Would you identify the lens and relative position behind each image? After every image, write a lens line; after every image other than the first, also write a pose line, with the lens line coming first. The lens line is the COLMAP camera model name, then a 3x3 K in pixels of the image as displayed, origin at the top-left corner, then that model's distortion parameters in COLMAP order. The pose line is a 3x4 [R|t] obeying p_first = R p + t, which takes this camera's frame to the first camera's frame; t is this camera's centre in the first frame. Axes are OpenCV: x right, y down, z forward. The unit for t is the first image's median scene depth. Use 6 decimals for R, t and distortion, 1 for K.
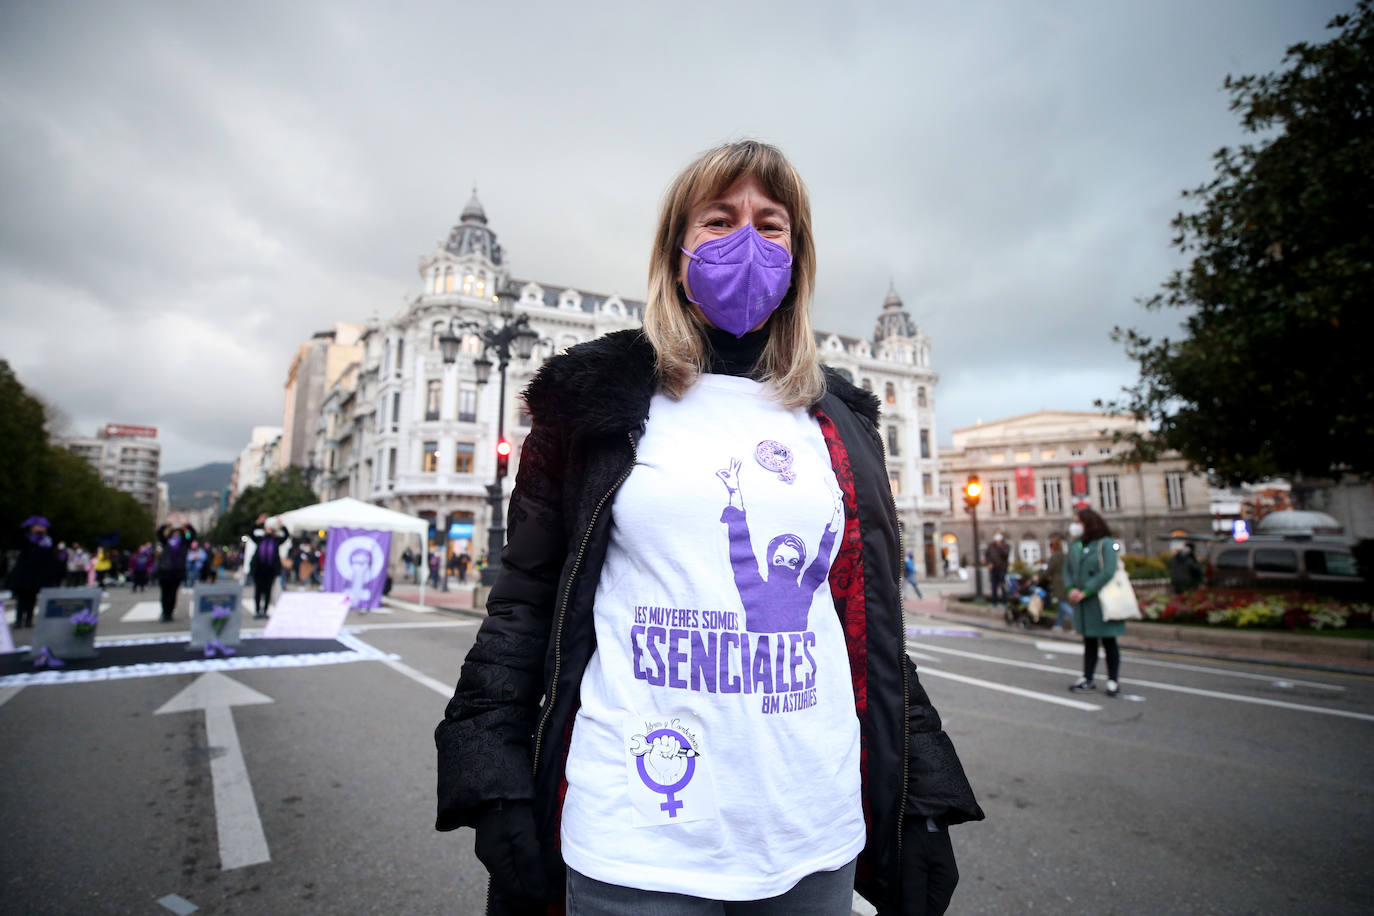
lens RADIAL K [[634.2, 0, 687.0], [0, 634.2, 458.0], [0, 0, 1]] dist [-0.022960, 0.000575]
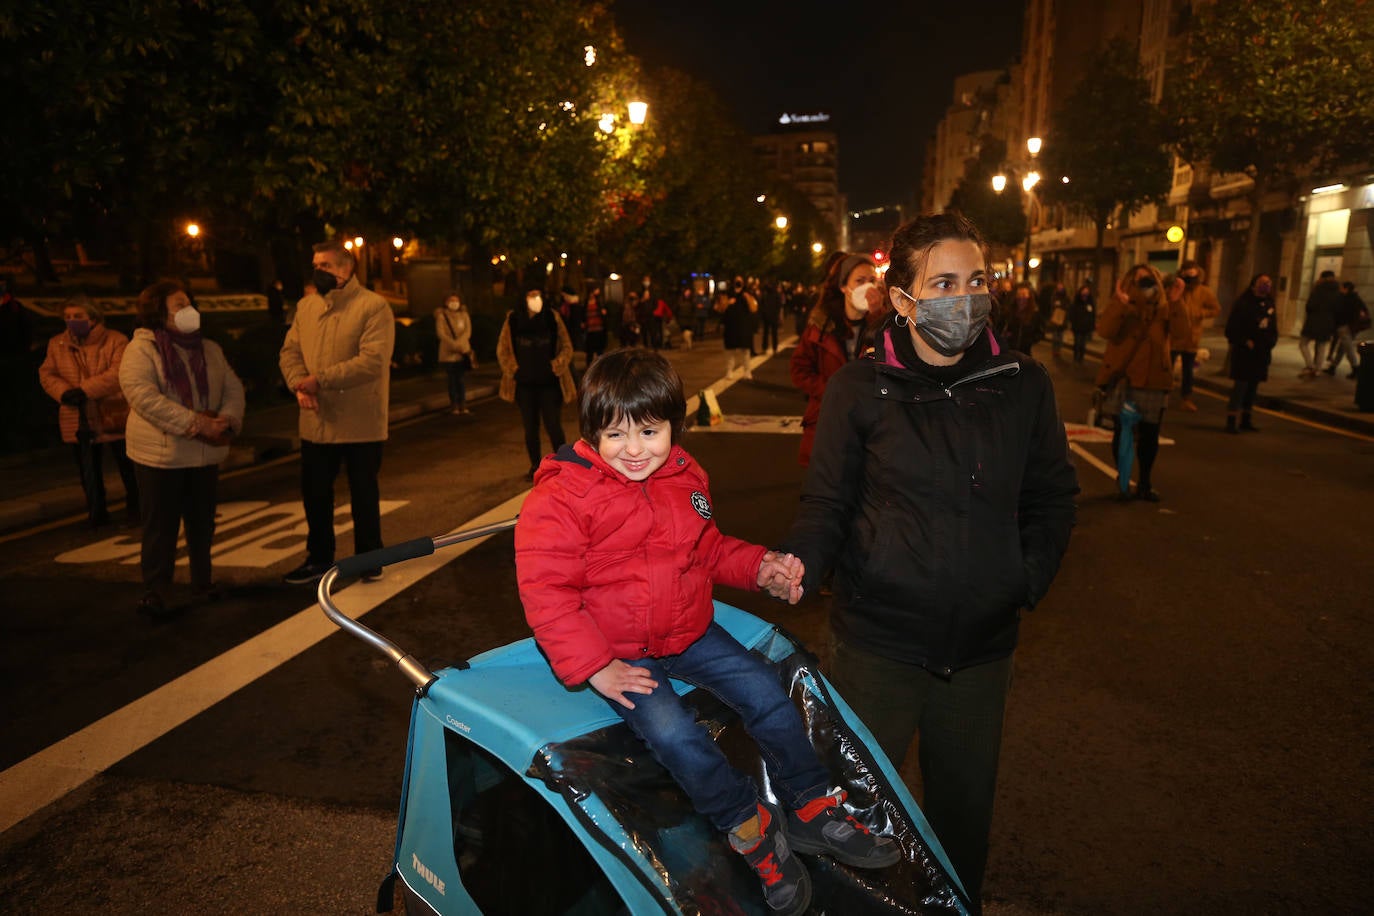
lens RADIAL K [[875.3, 0, 687.0], [0, 875.3, 458.0], [0, 0, 1]] dist [-0.001722, 0.004797]
pose [[0.644484, 0.154331, -0.748881, -0.390467], [0.111961, 0.949814, 0.292093, 0.066034], [0.756377, -0.272094, 0.594861, 0.456621]]
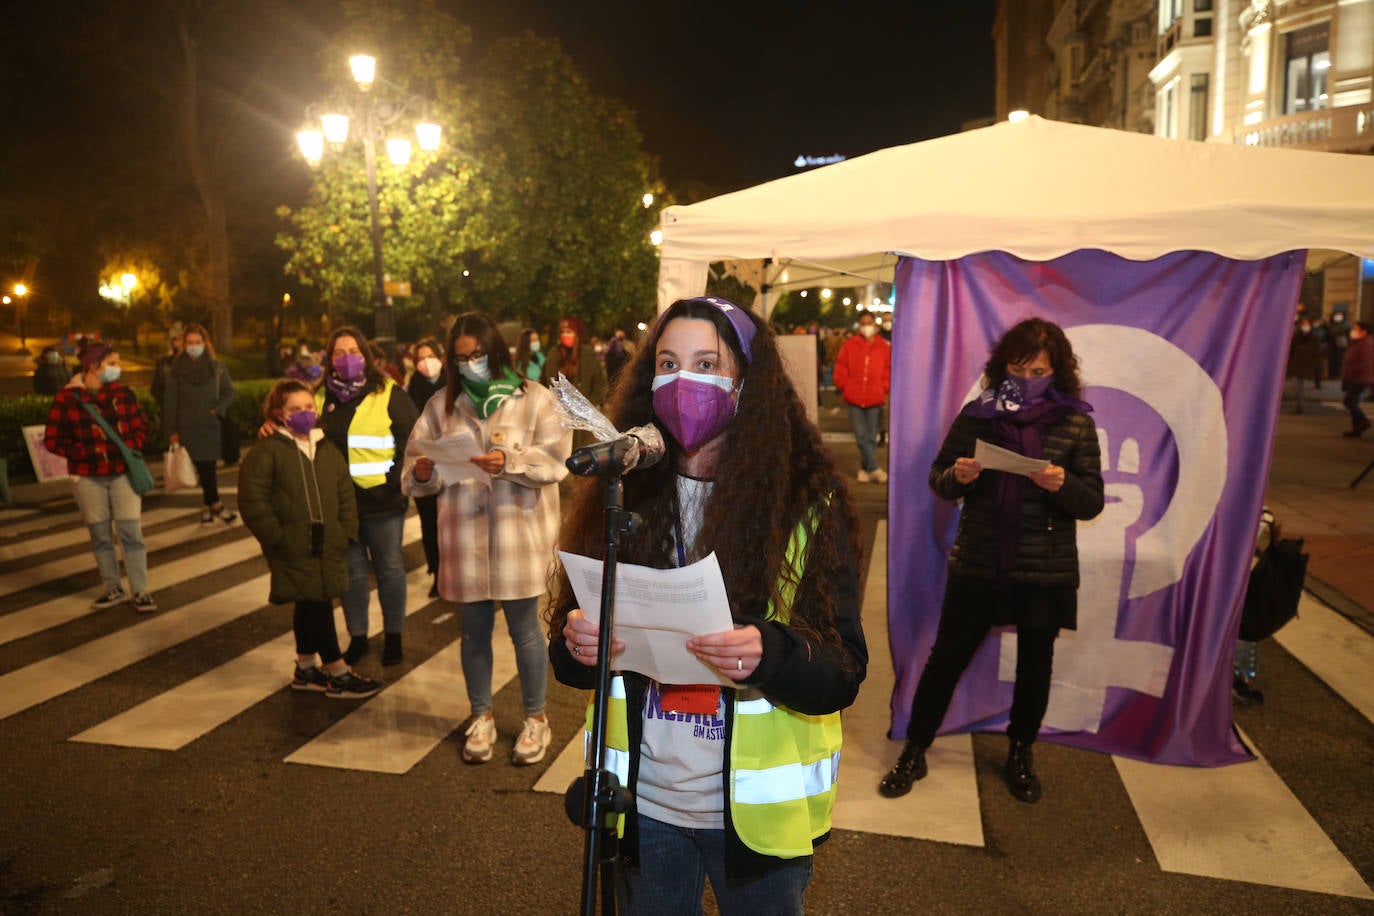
lens RADIAL K [[982.0, 0, 682.3], [0, 982.0, 496.8], [0, 0, 1]] dist [-0.003650, 0.000198]
pose [[0.626240, 0.117323, -0.770752, -0.119075], [0.144569, 0.953992, 0.262678, 0.026113], [0.766109, -0.275927, 0.580466, 0.228398]]
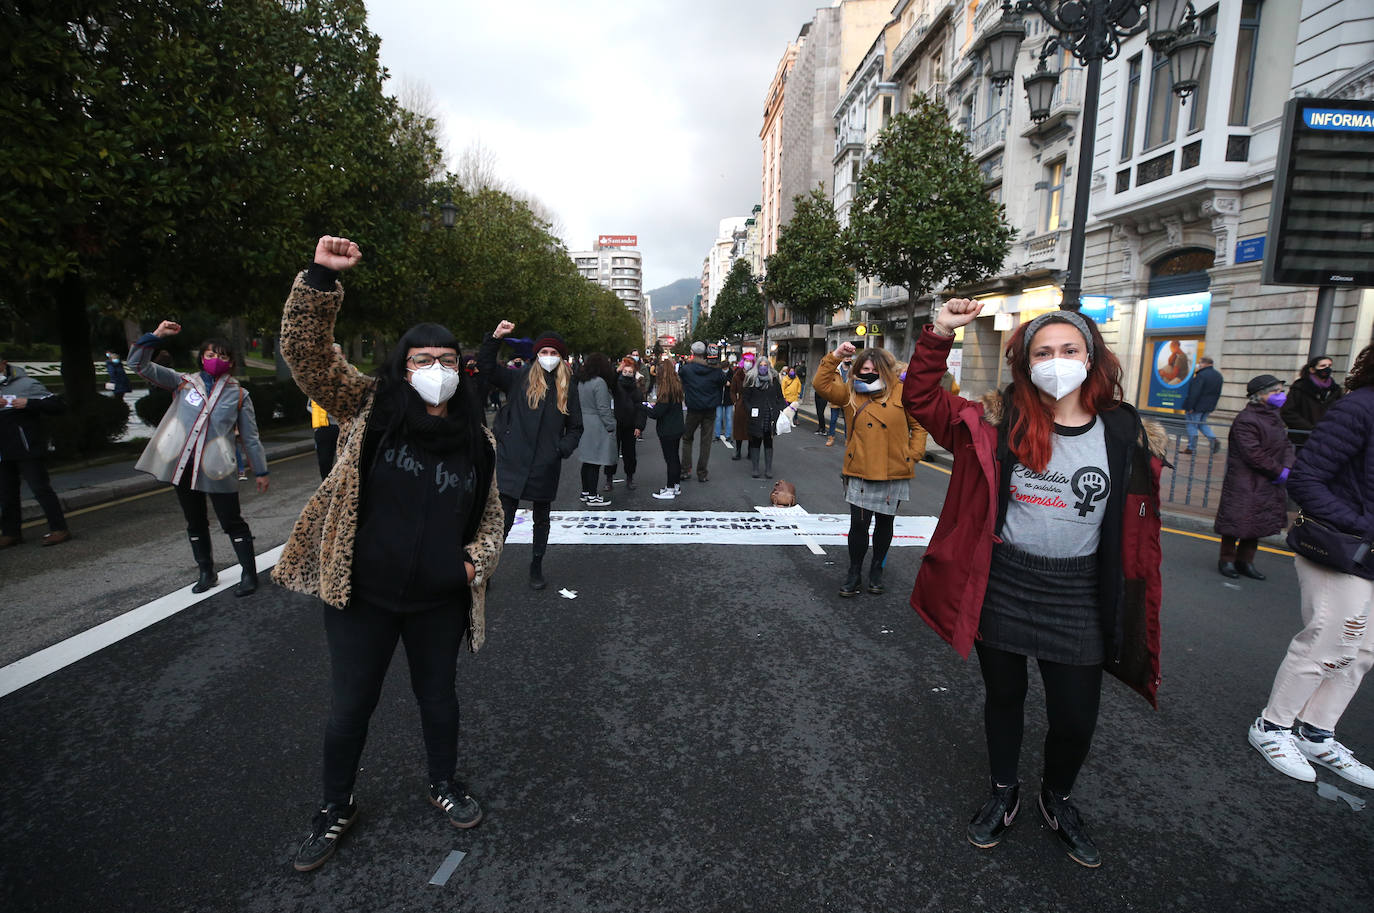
lens RADIAL K [[634.2, 0, 687.0], [0, 634.2, 456.5], [0, 0, 1]] dist [-0.022960, 0.000575]
pose [[0.801544, 0.109638, -0.587798, -0.404263], [0.066992, 0.960389, 0.270489, 0.072265], [0.594171, -0.256187, 0.762450, 0.497603]]
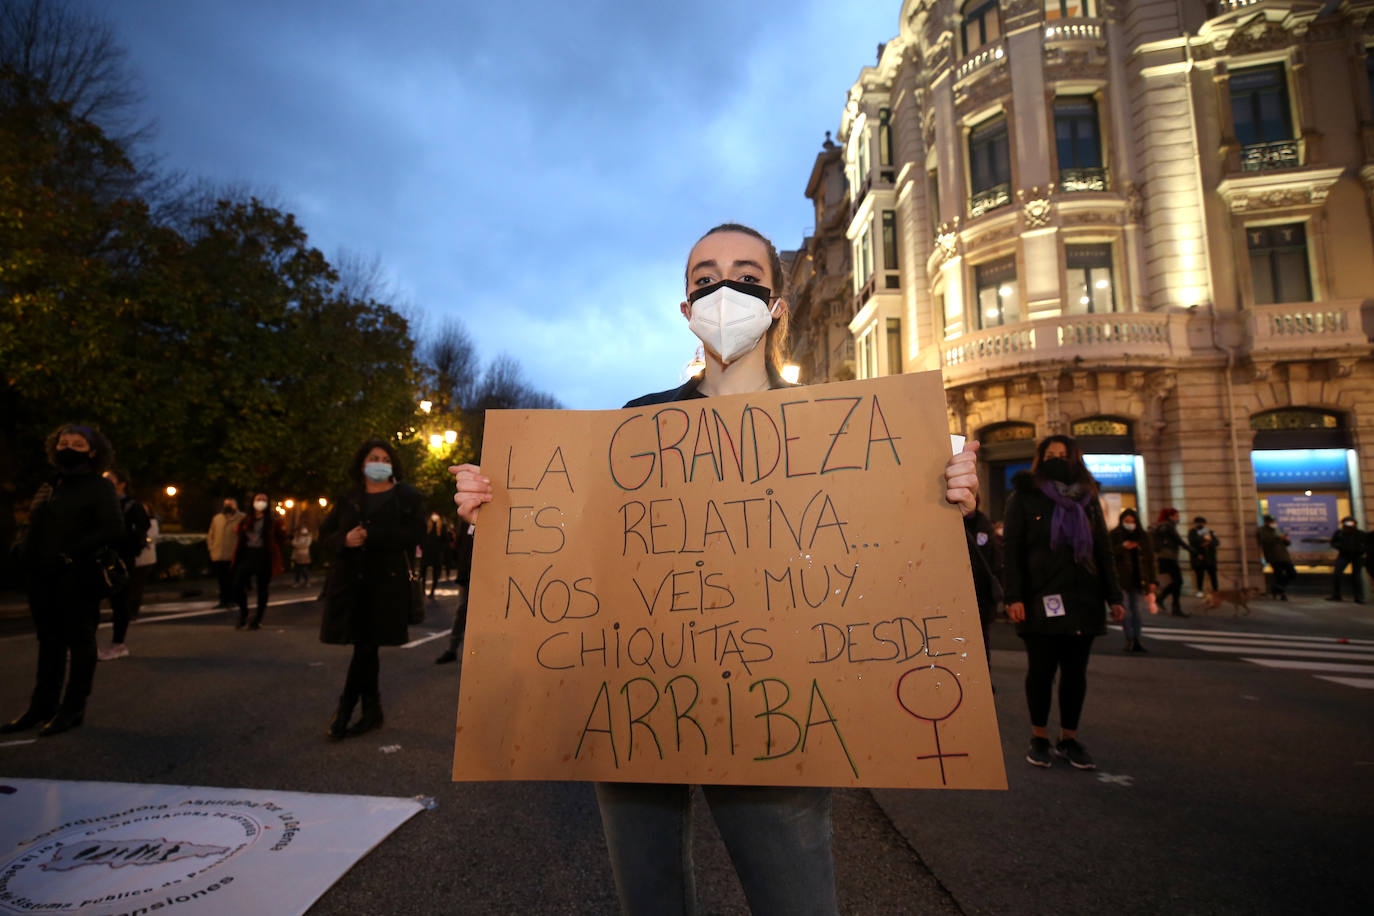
lens RADIAL K [[634.2, 0, 687.0], [0, 634.2, 458.0], [0, 0, 1]] dist [-0.022960, 0.000575]
pose [[0.777739, -0.068569, -0.624836, -0.243237], [0.086577, 0.996244, -0.001565, 0.067105], [0.622596, -0.052879, 0.780755, 0.425878]]
